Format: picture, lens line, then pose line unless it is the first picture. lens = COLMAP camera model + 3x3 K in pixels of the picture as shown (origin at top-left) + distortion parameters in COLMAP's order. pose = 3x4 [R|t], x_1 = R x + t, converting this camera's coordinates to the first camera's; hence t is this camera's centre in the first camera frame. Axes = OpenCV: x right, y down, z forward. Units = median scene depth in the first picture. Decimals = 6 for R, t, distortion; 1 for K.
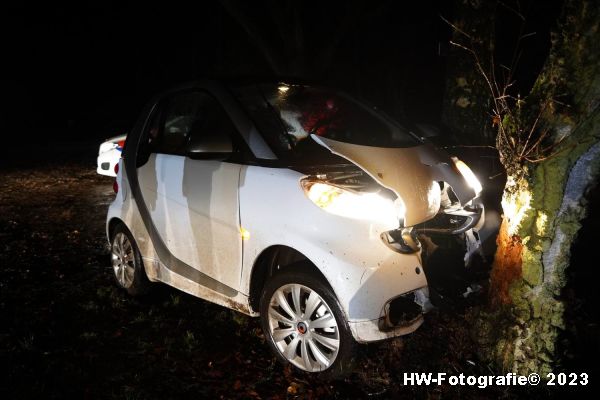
lens RADIAL K [[499.5, 0, 300.0], [0, 499.5, 200.0], [0, 0, 1]] dist [-0.033507, -0.000344]
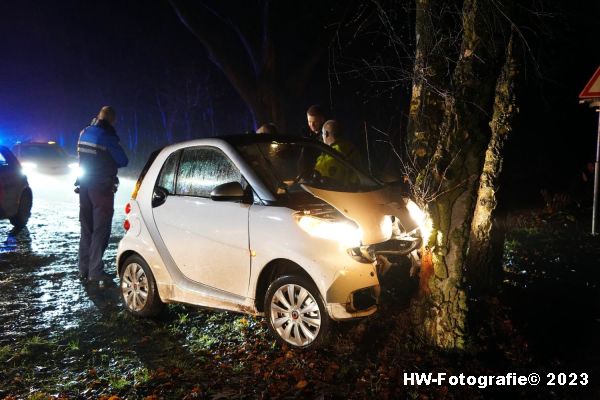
lens RADIAL K [[669.6, 0, 300.0], [0, 669.6, 200.0], [0, 0, 1]] dist [0.060465, 0.004626]
pose [[0.998683, -0.002808, 0.051238, -0.082514], [0.006944, 0.996712, -0.080723, 0.079723], [-0.050843, 0.080973, 0.995419, -1.007601]]
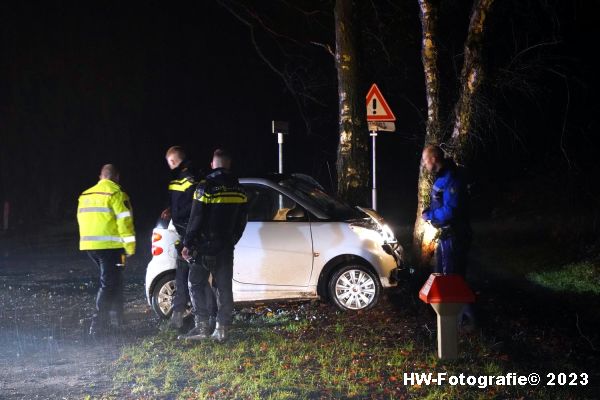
lens RADIAL K [[1435.3, 0, 300.0], [0, 1435.3, 200.0], [0, 0, 1]] dist [0.470461, 0.038116]
pose [[0.840228, -0.035560, 0.541066, -3.857954], [0.108619, 0.988660, -0.103698, 0.516781], [-0.531243, 0.145899, 0.834562, -4.557713]]
